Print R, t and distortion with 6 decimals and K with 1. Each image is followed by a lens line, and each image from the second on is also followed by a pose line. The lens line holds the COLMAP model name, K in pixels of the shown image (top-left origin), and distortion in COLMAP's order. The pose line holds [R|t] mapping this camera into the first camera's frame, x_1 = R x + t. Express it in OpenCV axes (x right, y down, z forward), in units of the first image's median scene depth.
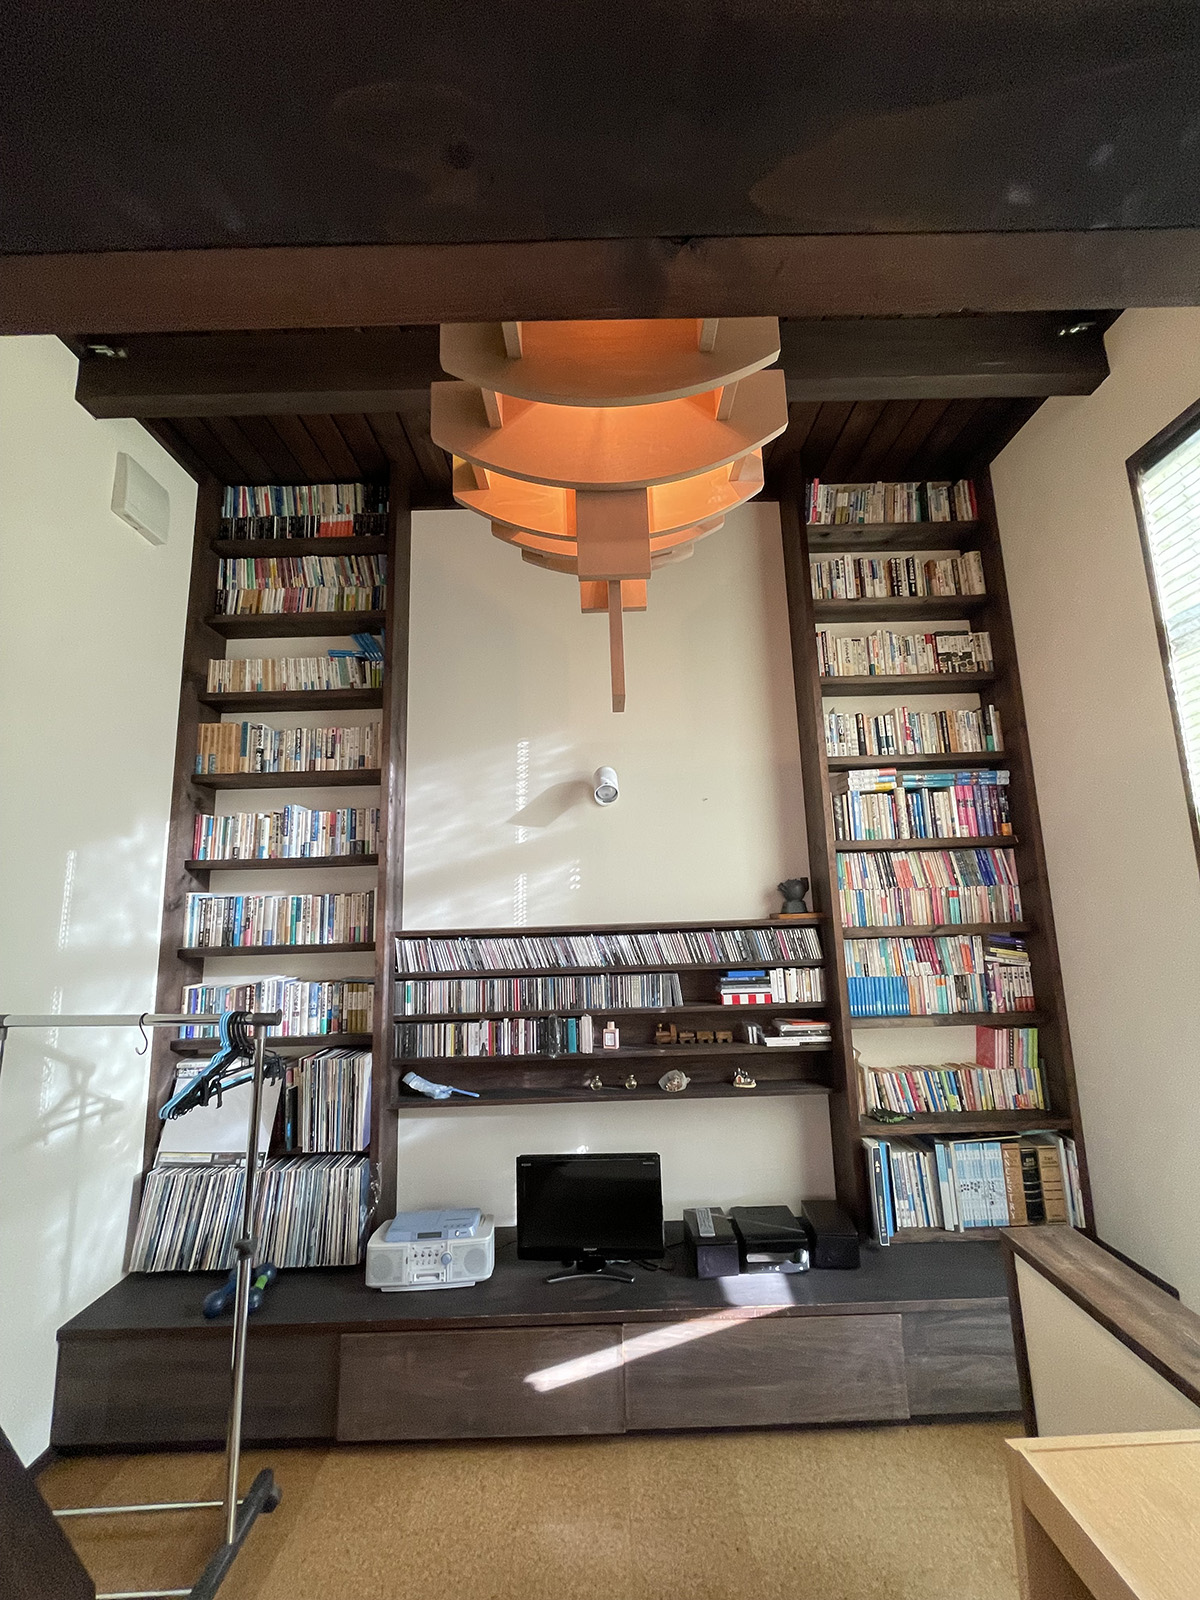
lens RADIAL K [[650.6, 0, 604.6], [0, 650.6, 794.3], [0, 0, 1]] dist [-0.000474, -0.000101]
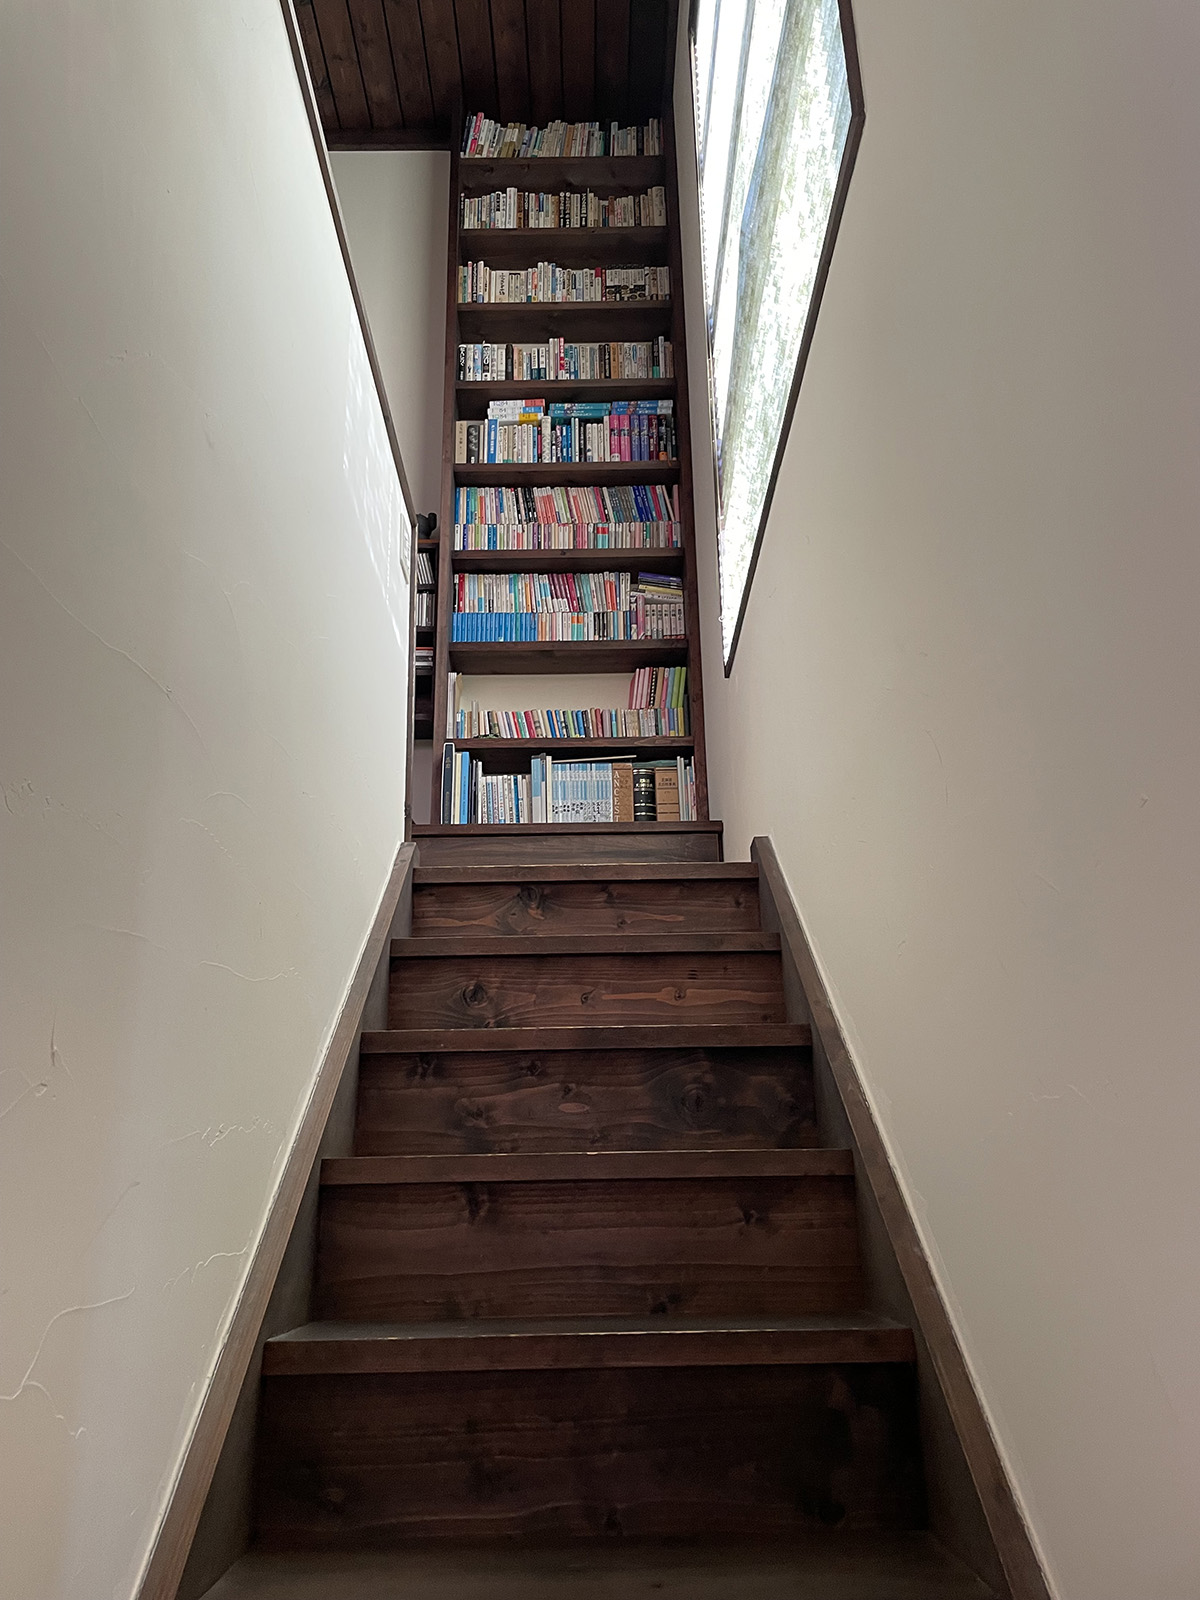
lens RADIAL K [[1231.2, 0, 597.4], [0, 1231.2, 804.0], [0, 0, 1]] dist [0.009133, -0.004306]
pose [[0.999901, 0.011564, -0.008044, 0.544484], [-0.012795, 0.984435, -0.175284, 0.785821], [0.005892, 0.175370, 0.984485, -0.522353]]
